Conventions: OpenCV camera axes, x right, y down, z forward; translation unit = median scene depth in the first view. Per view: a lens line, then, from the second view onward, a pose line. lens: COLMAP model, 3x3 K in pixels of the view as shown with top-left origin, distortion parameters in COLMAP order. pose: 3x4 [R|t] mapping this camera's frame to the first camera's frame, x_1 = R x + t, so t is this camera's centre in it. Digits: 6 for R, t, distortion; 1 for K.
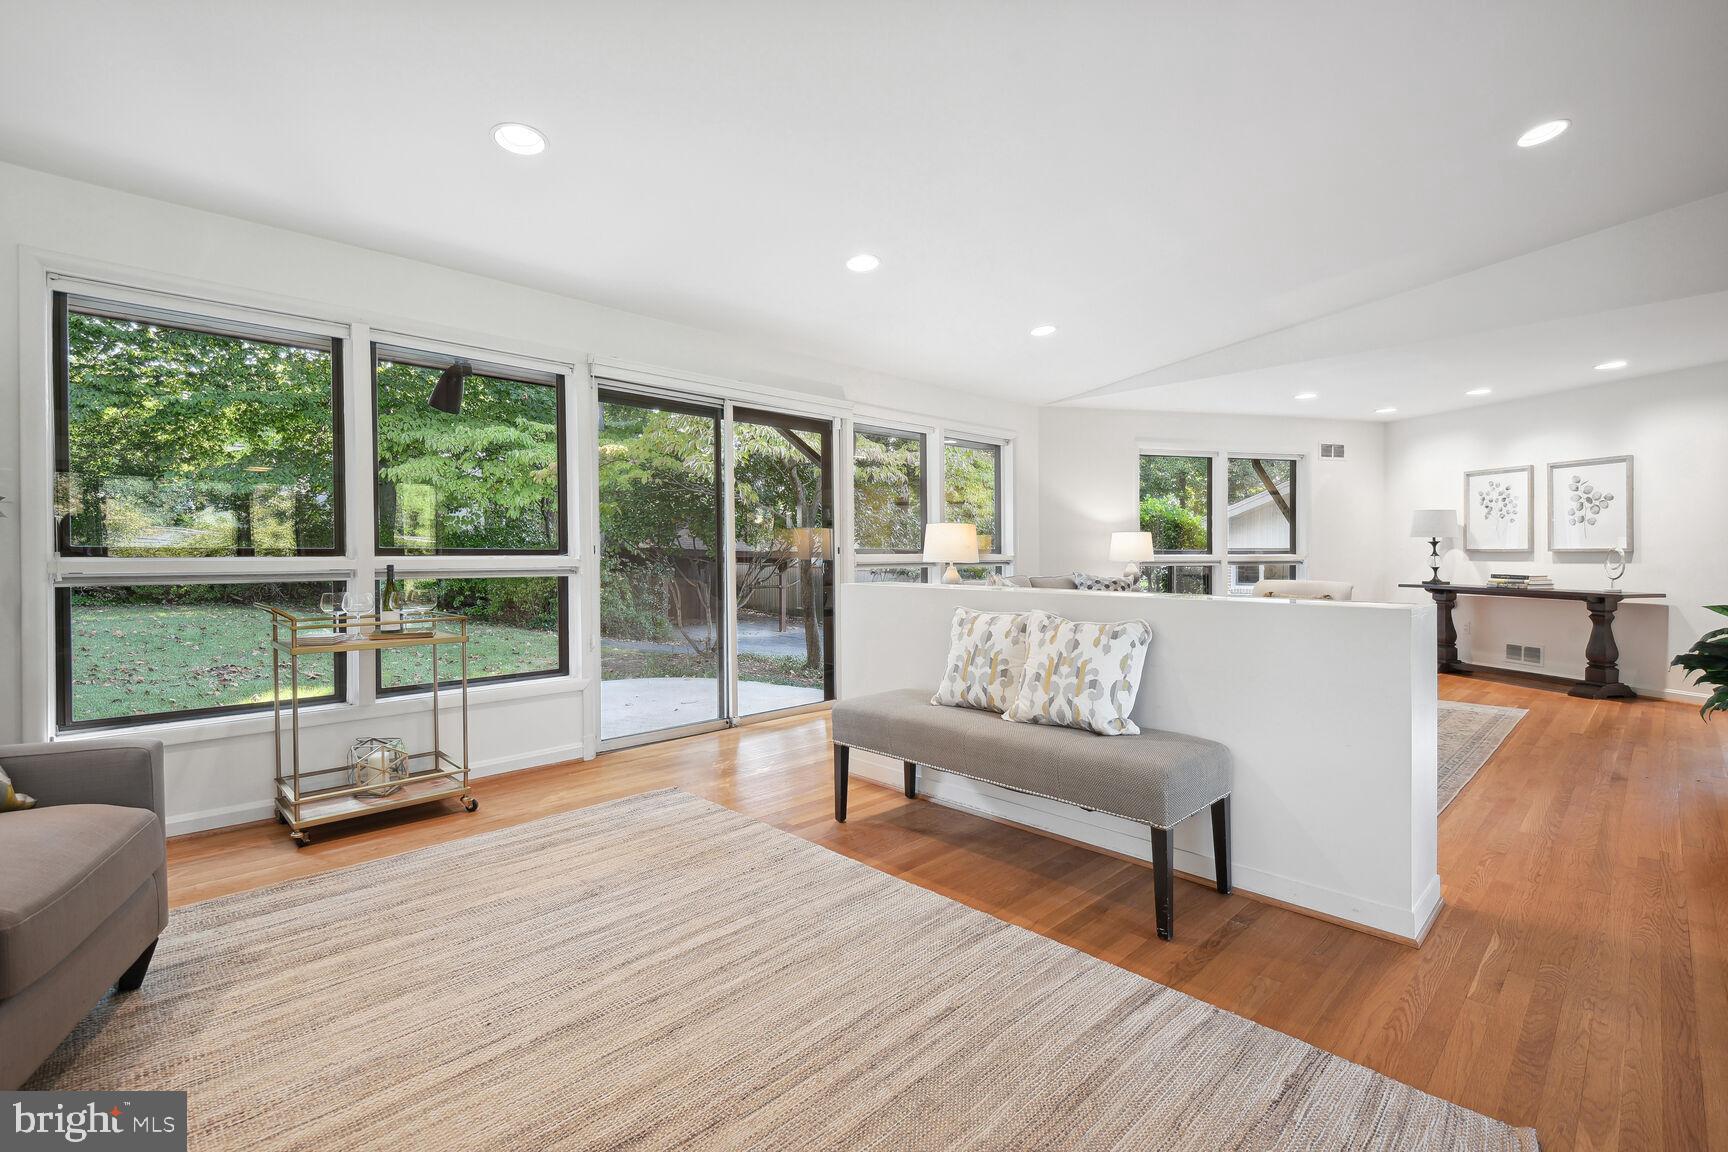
lens RADIAL K [[785.3, 0, 876.9], [0, 785.3, 551.0], [0, 0, 1]] dist [-0.003212, -0.008003]
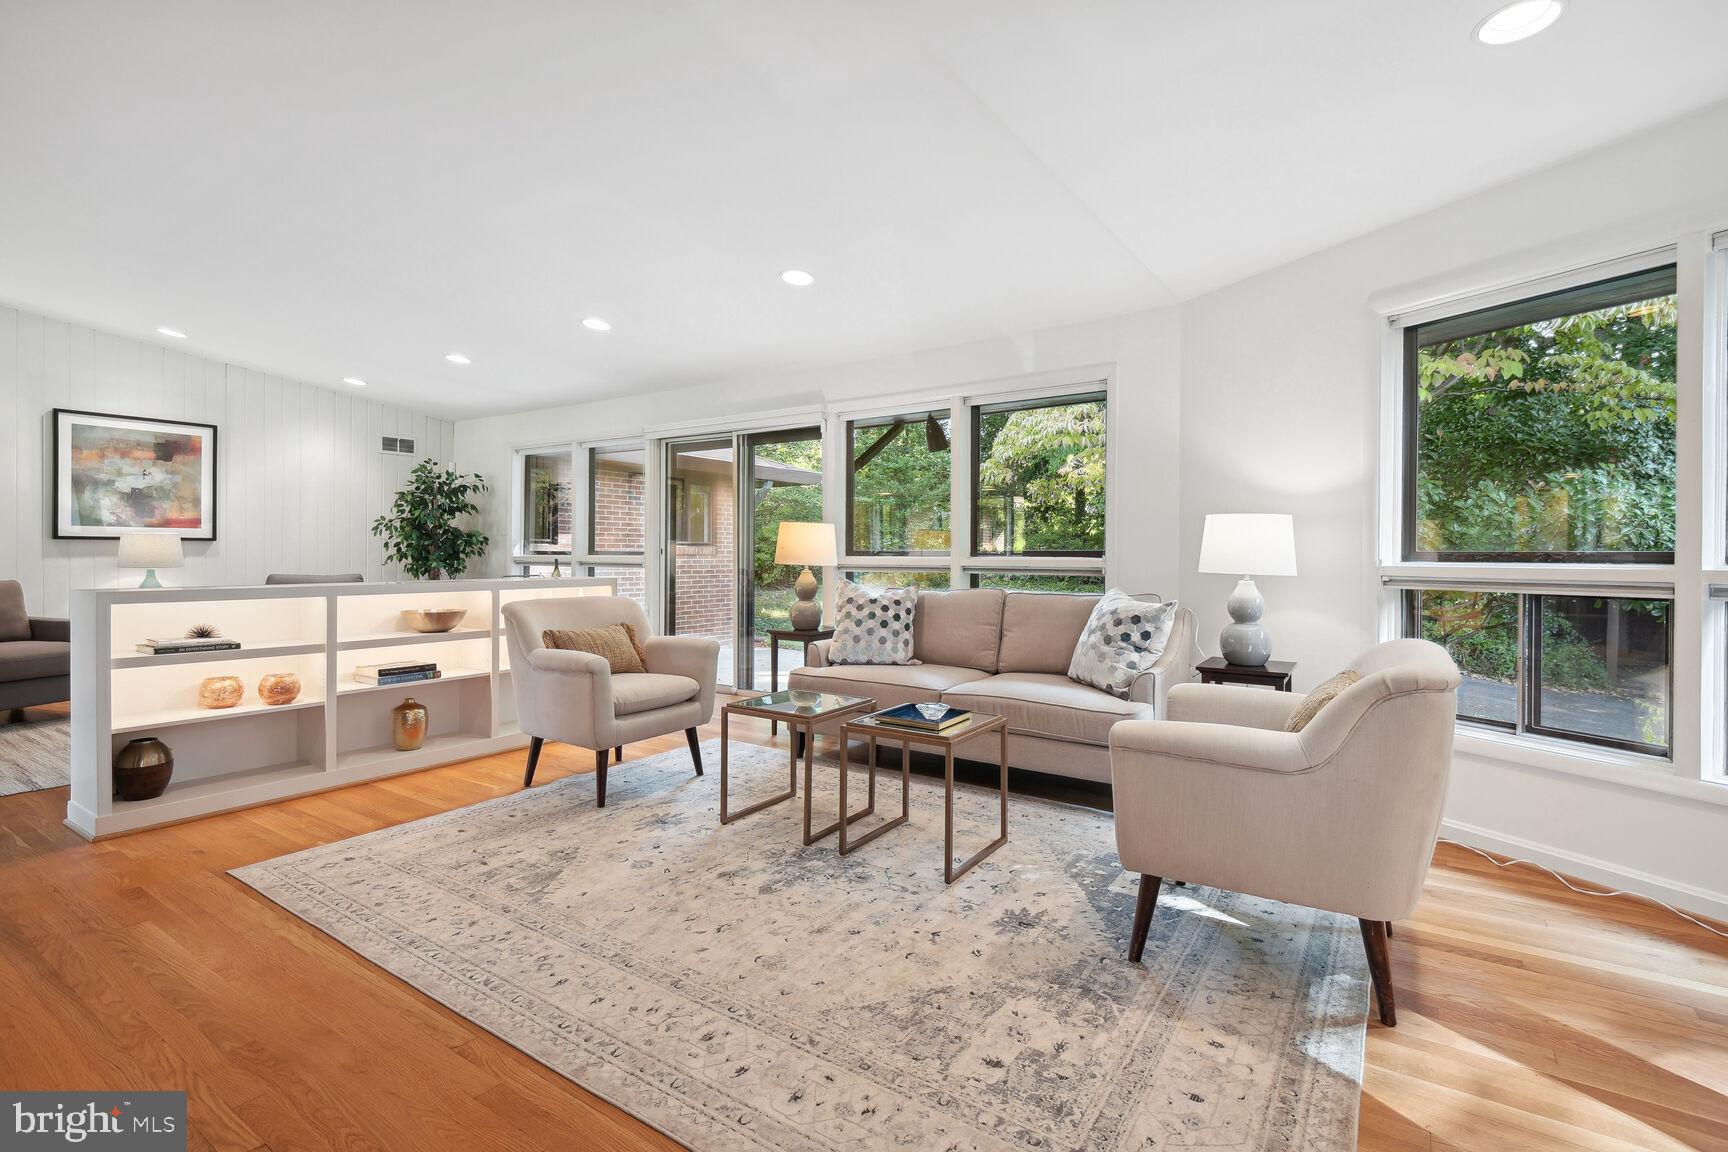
lens RADIAL K [[785.3, 0, 882.9], [0, 785.3, 545.5], [0, 0, 1]] dist [-0.003212, -0.008003]
pose [[0.218058, -0.000640, -0.975936, 0.834682], [-0.013895, 0.999896, -0.003761, -0.004902], [0.975837, 0.014381, 0.218026, 0.738793]]
